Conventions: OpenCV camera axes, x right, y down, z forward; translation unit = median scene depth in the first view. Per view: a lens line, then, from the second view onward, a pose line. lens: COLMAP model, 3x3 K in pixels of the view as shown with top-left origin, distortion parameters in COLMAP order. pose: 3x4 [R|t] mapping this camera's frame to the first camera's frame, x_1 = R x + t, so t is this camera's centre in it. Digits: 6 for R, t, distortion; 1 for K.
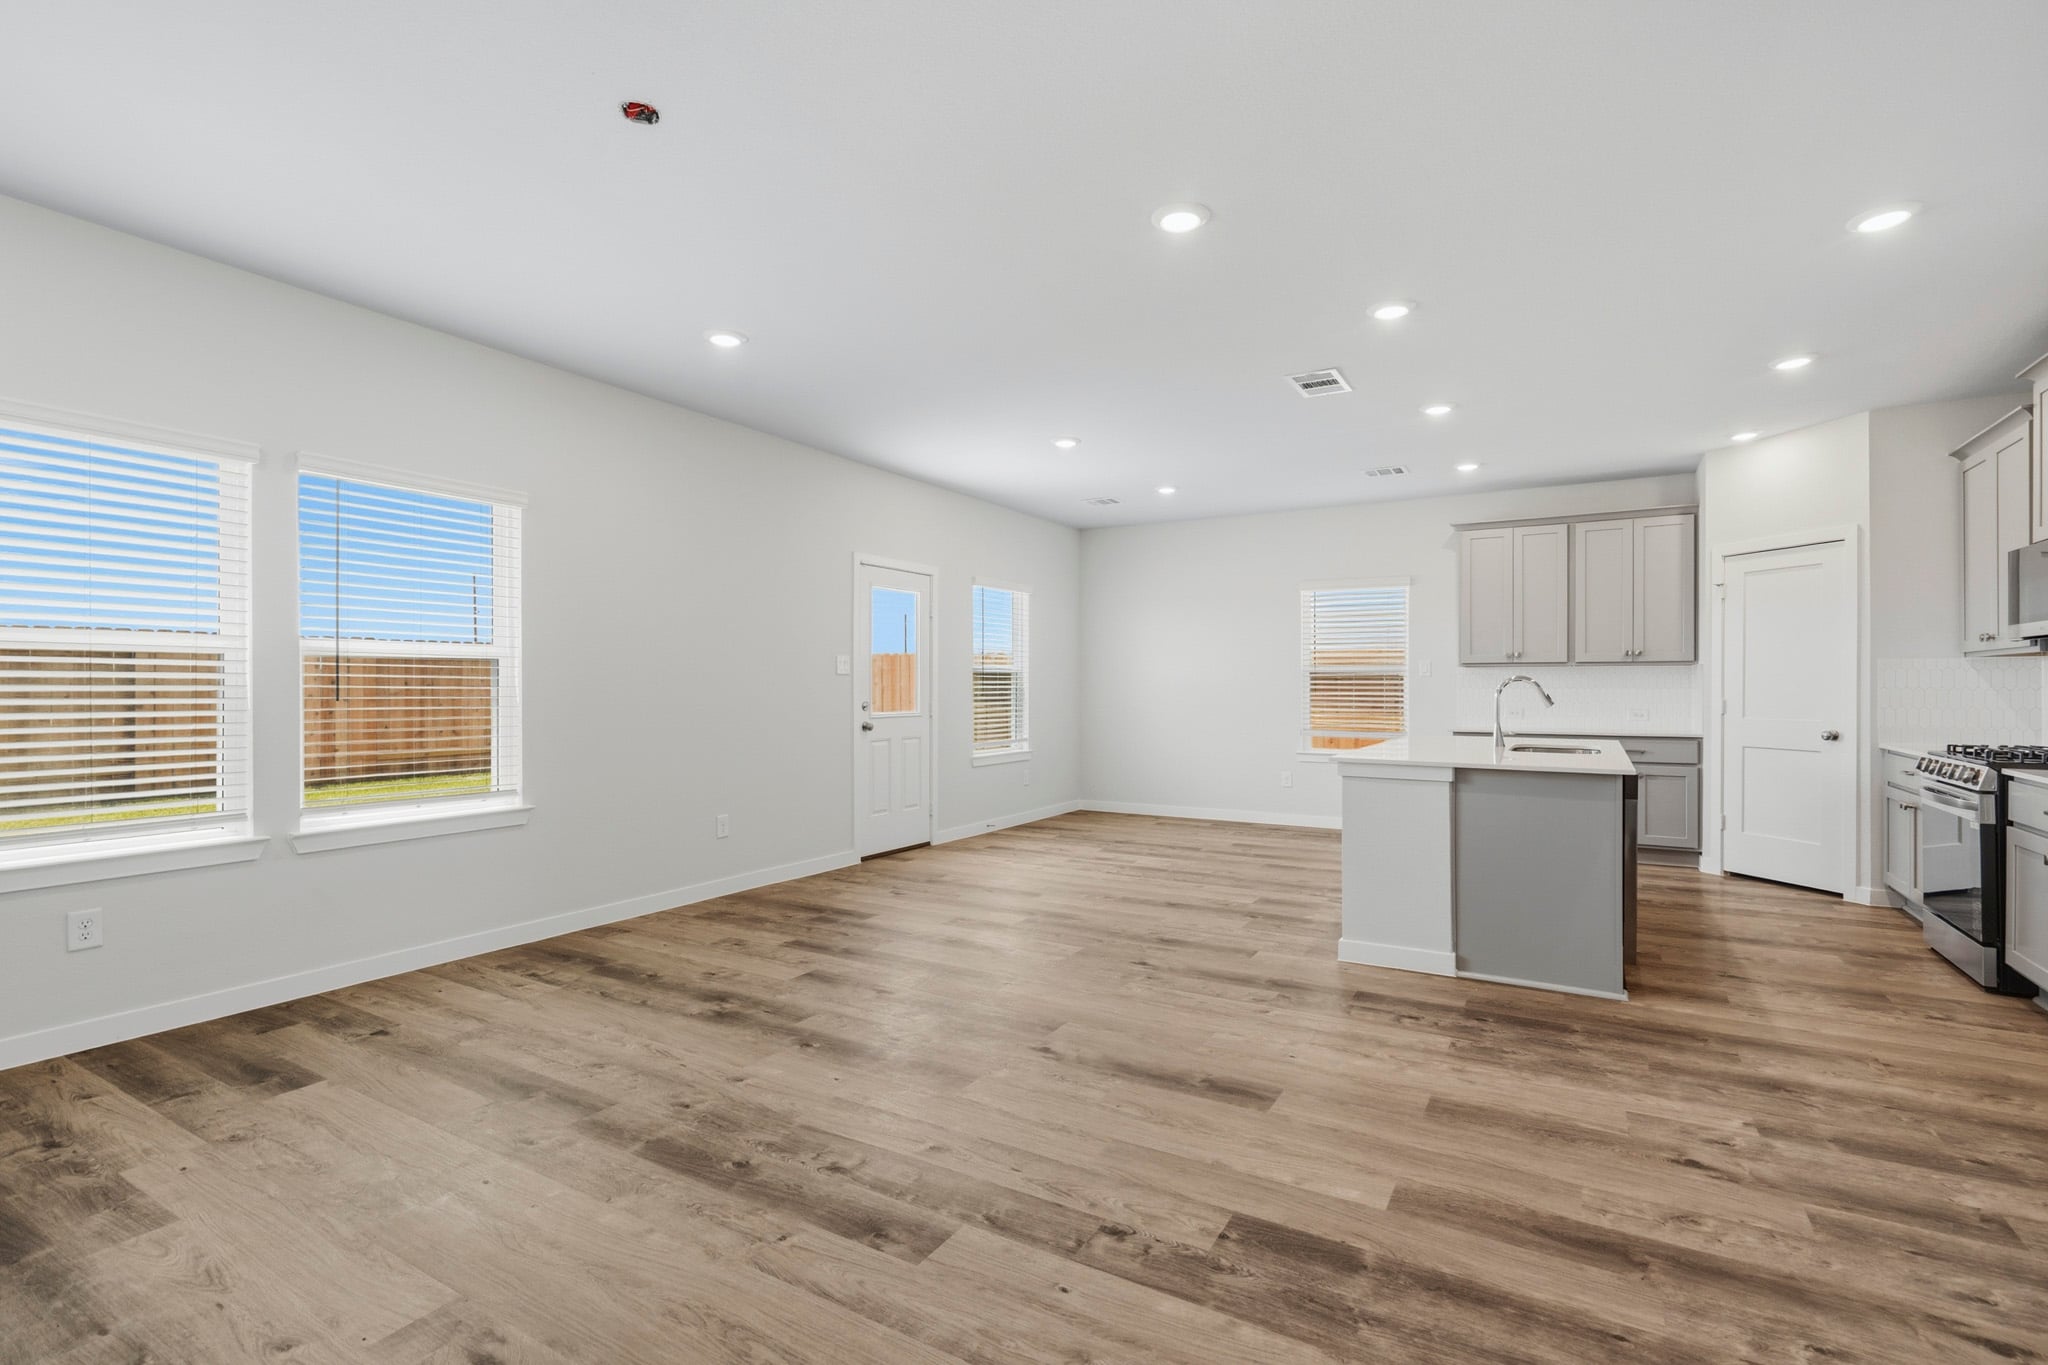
lens RADIAL K [[932.8, 0, 1033.3], [0, 932.8, 687.2], [0, 0, 1]] dist [-0.002220, 0.000011]
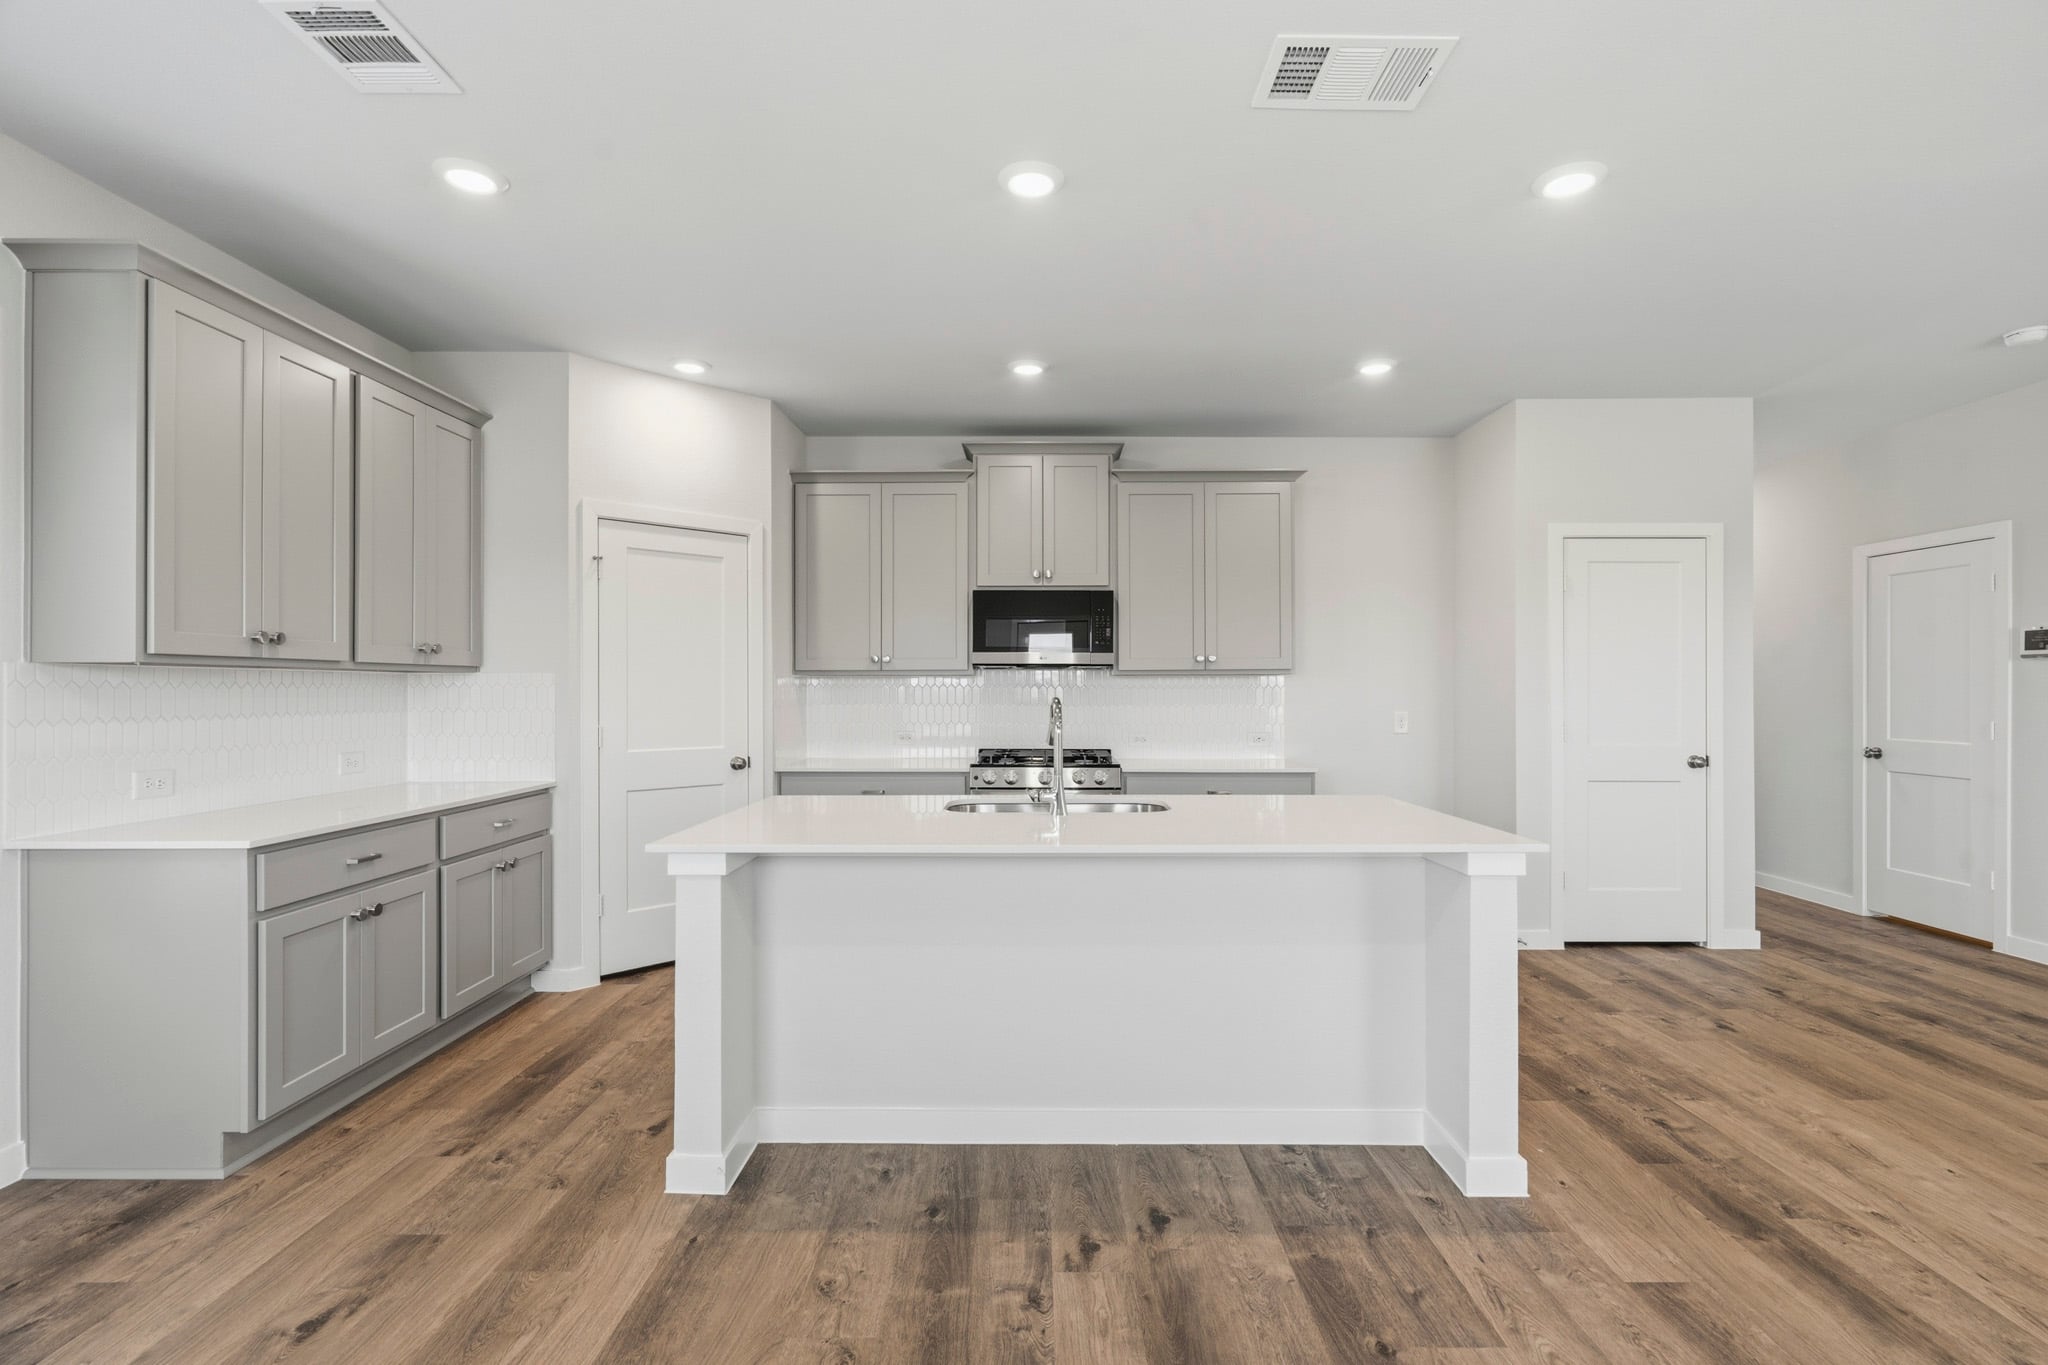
lens RADIAL K [[927.7, 0, 1030.1], [0, 927.7, 687.1], [0, 0, 1]] dist [-0.002275, -0.000154]
pose [[-0.501084, 0.001228, 0.865398, -0.016965], [0.000750, 0.999999, -0.000985, -0.024587], [-0.865398, 0.000156, -0.501085, 1.739199]]
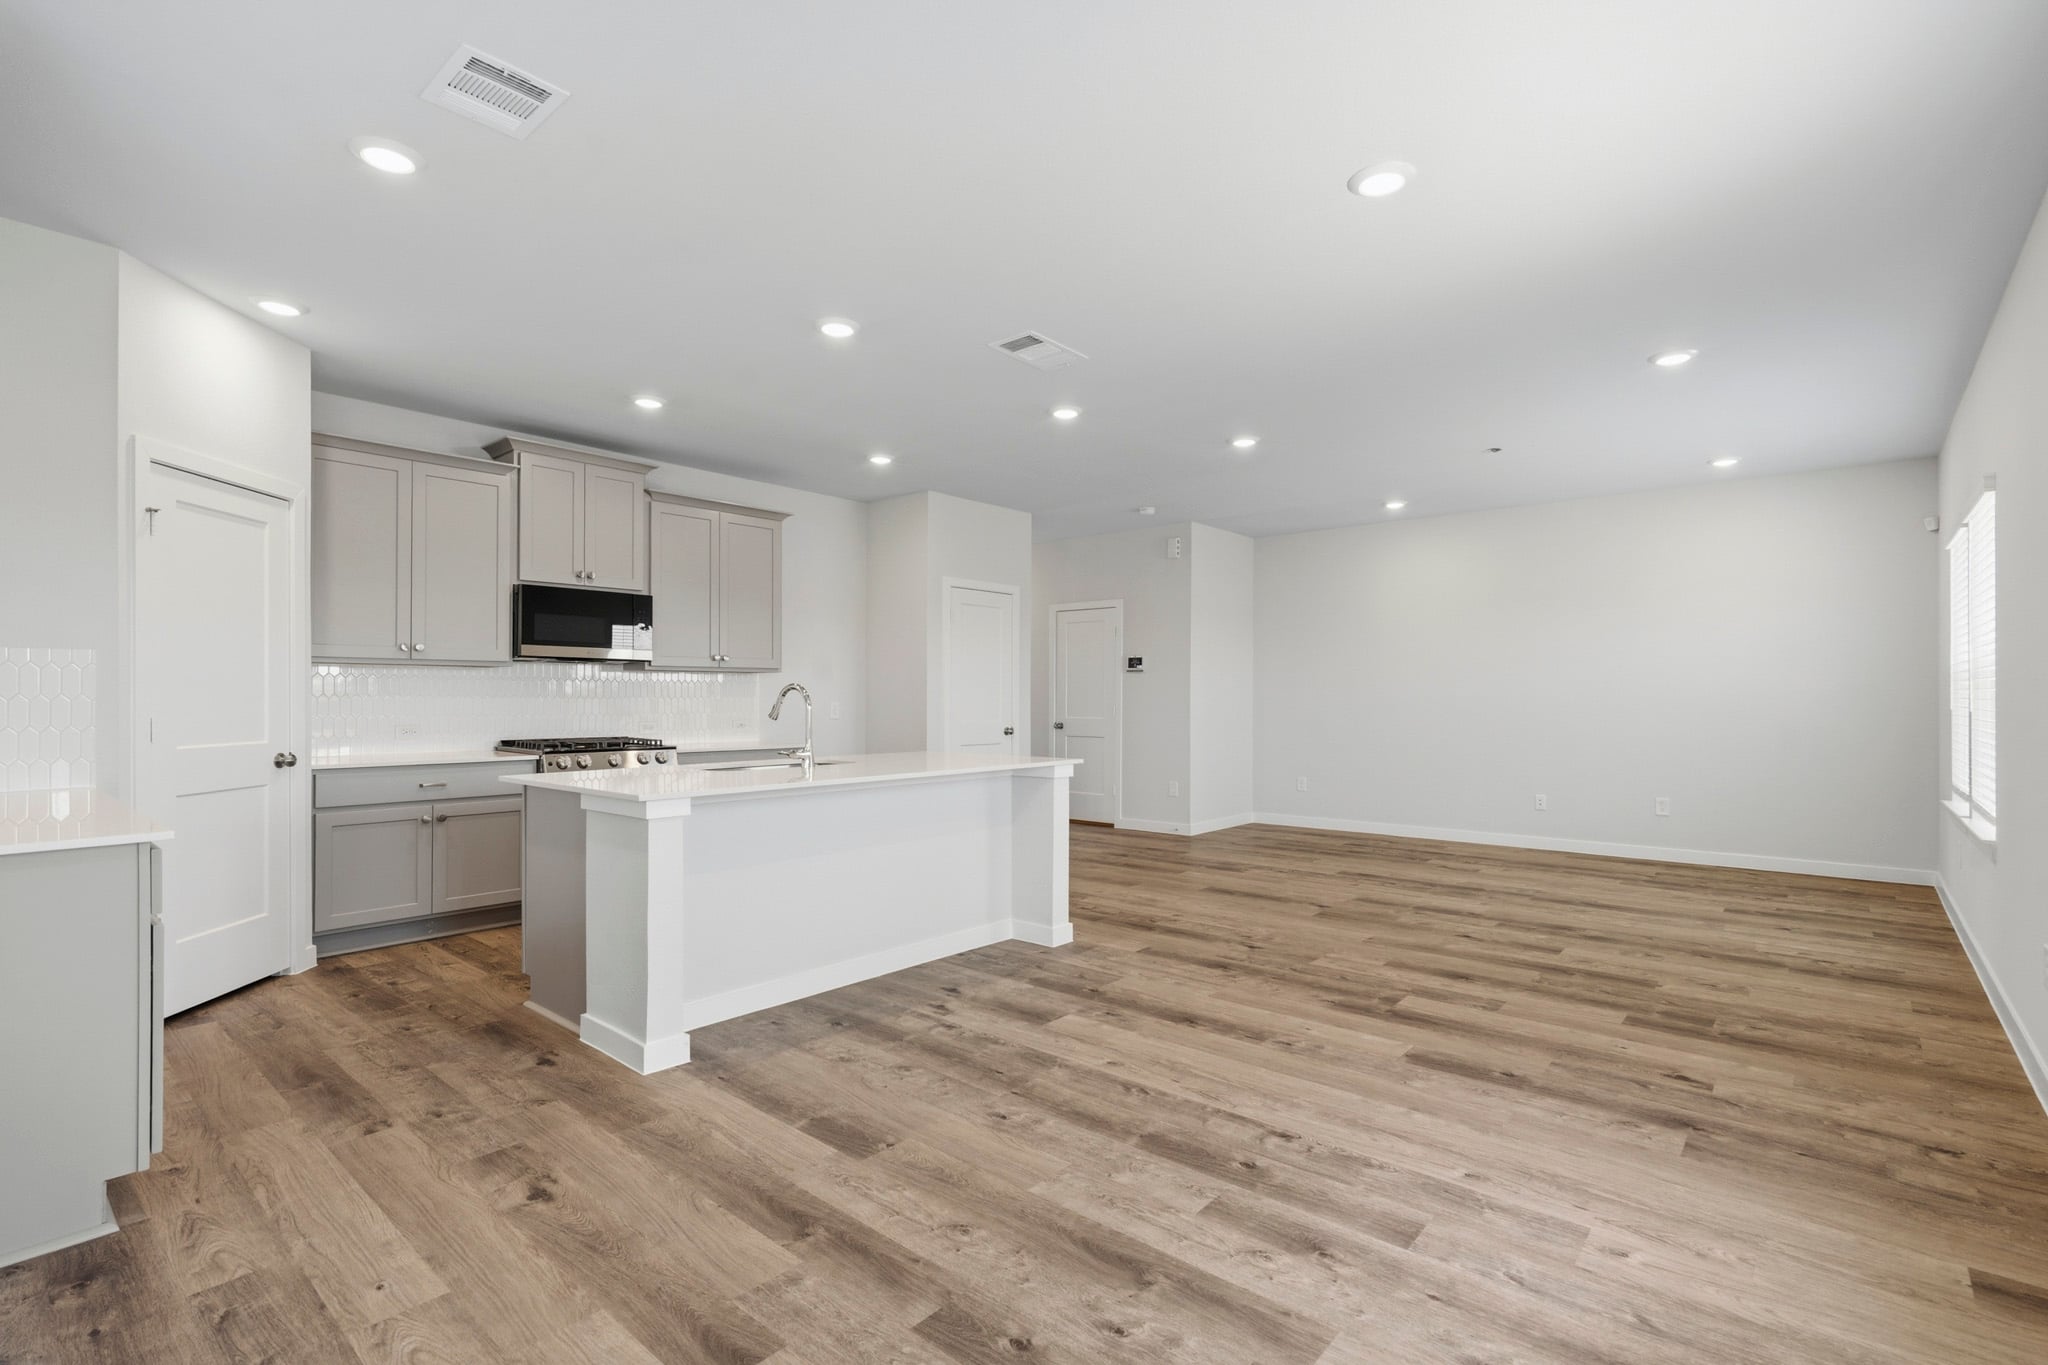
lens RADIAL K [[944.8, 0, 1030.3], [0, 944.8, 692.3], [0, 0, 1]] dist [-0.000494, -0.000103]
pose [[-0.984226, -0.002069, 0.176903, 0.198196], [-0.002885, 0.999986, -0.004357, -0.001227], [-0.176891, -0.004799, -0.984219, 2.383231]]
